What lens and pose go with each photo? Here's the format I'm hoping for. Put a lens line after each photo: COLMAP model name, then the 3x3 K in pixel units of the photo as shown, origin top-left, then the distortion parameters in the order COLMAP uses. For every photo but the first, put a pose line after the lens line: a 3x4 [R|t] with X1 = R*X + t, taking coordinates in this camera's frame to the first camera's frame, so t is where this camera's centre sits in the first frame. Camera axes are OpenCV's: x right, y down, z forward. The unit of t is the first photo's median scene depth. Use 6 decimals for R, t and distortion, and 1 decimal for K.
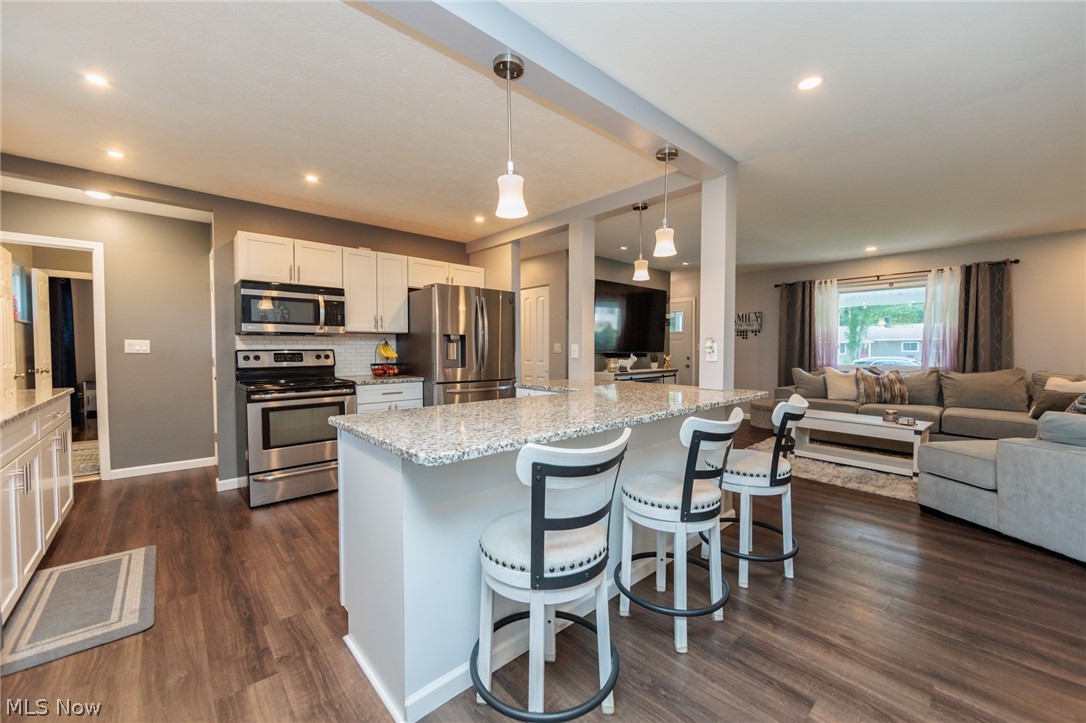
lens RADIAL K [[426.3, 0, 543.0], [0, 426.3, 361.5], [0, 0, 1]] dist [0.000442, -0.000100]
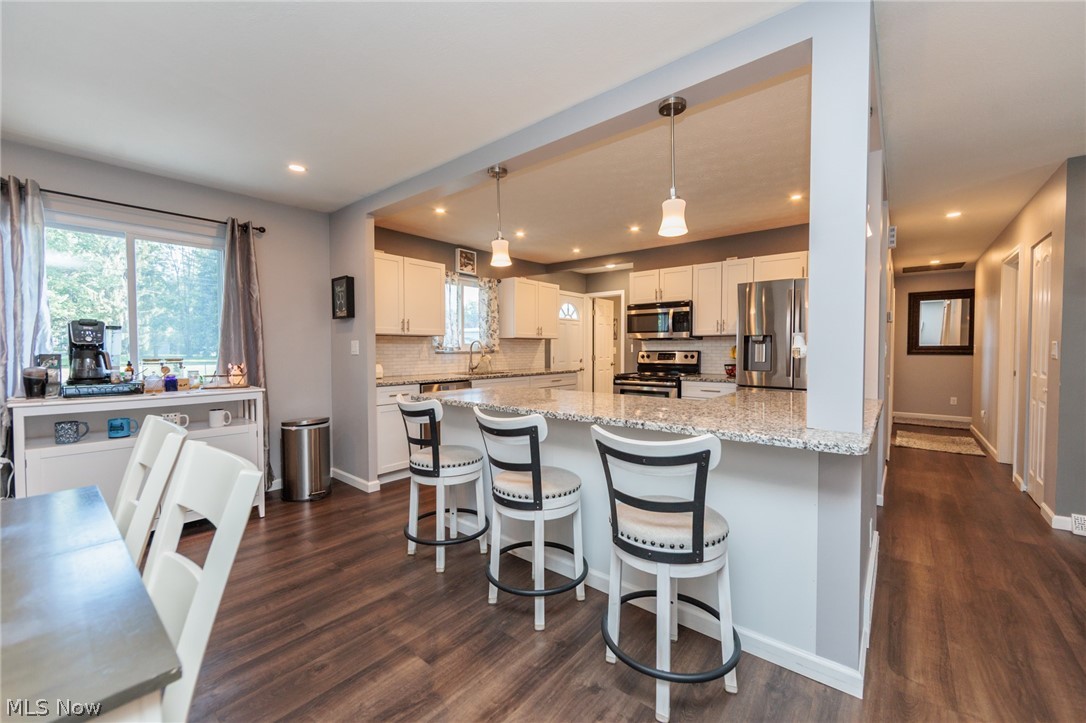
lens RADIAL K [[426.3, 0, 543.0], [0, 426.3, 361.5], [0, 0, 1]] dist [0.000442, -0.000100]
pose [[0.140342, 0.028880, -0.989682, 0.682079], [-0.030095, 0.999237, 0.024891, -0.016155], [0.989646, 0.026292, 0.141104, 0.431458]]
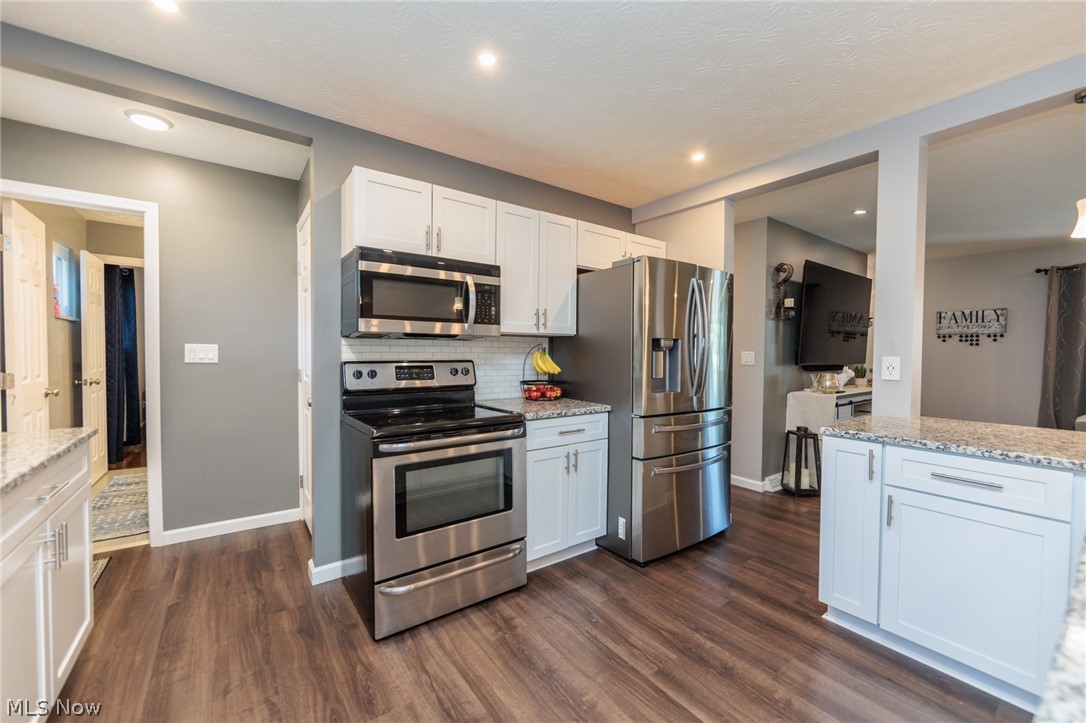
lens RADIAL K [[434.1, 0, 543.0], [0, 434.1, 361.5], [0, 0, 1]] dist [0.000488, 0.000049]
pose [[0.994703, 0.010470, -0.102261, -0.340930], [-0.011258, 0.999911, -0.007123, -0.024575], [0.102177, 0.008237, 0.994732, 0.370152]]
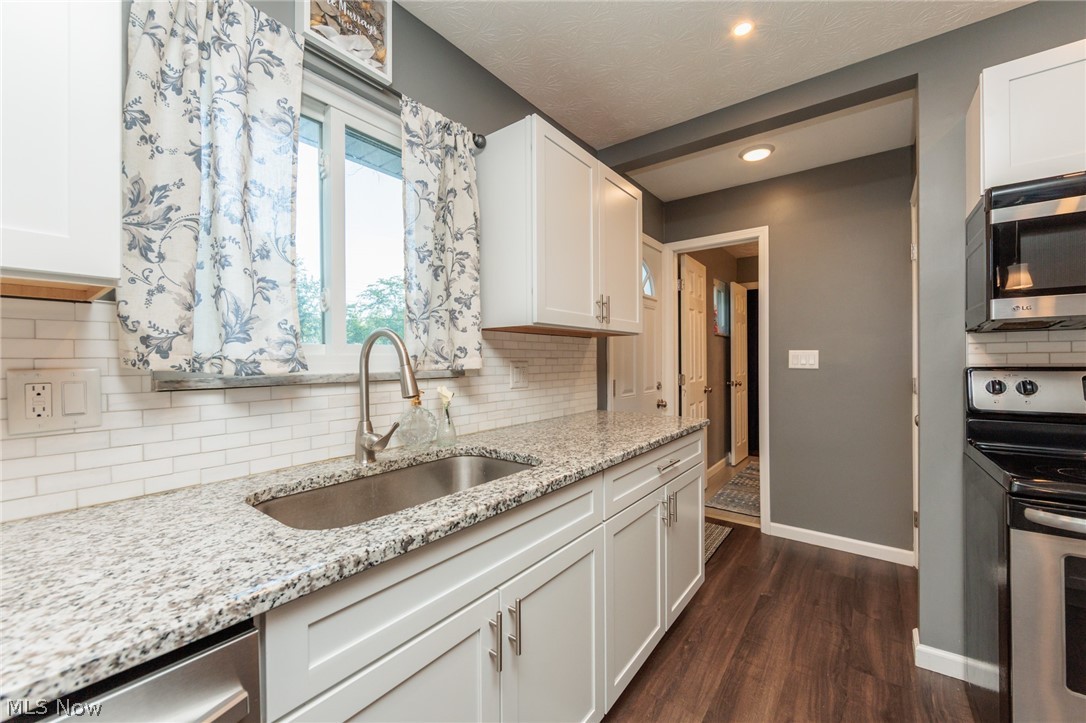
lens RADIAL K [[423.0, 0, 546.0], [0, 423.0, 361.5], [0, 0, 1]] dist [0.002008, -0.004197]
pose [[0.190177, 0.001376, -0.981749, -0.360434], [-0.022465, 0.999743, -0.002950, -0.020934], [0.981493, 0.022616, 0.190159, 0.471527]]
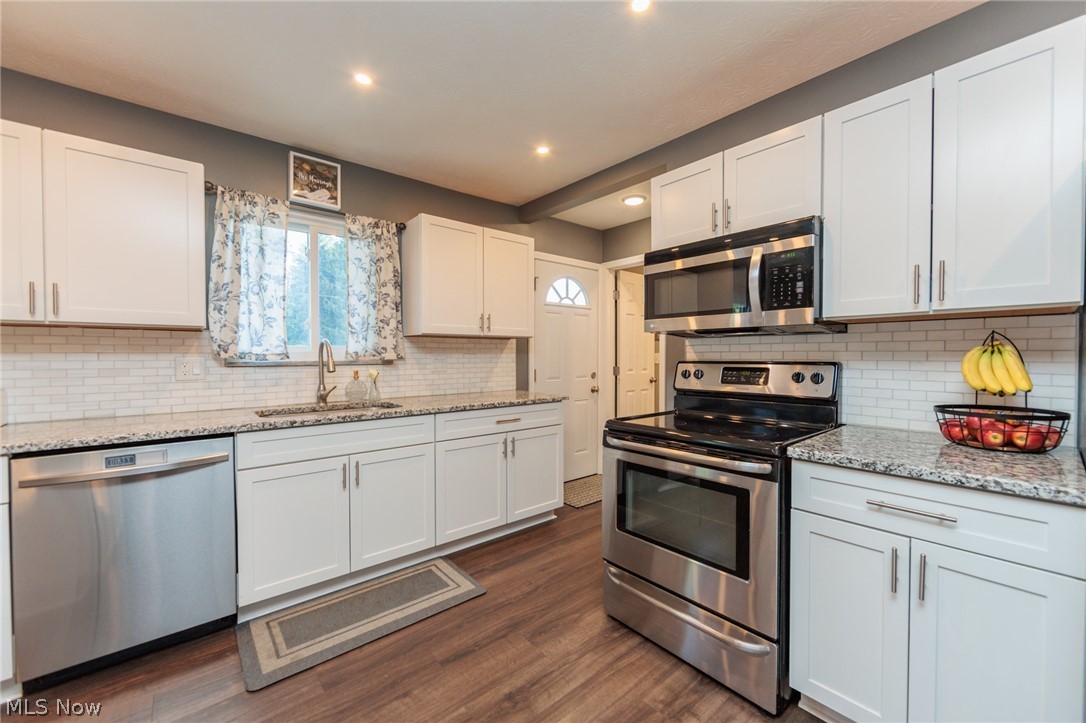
lens RADIAL K [[423.0, 0, 546.0], [0, 423.0, 361.5], [0, 0, 1]] dist [0.002008, -0.004197]
pose [[-0.025843, 0.015413, -0.999547, -0.052619], [-0.029396, 0.999437, 0.016171, -0.029557], [0.999234, 0.029800, -0.025375, 0.769280]]
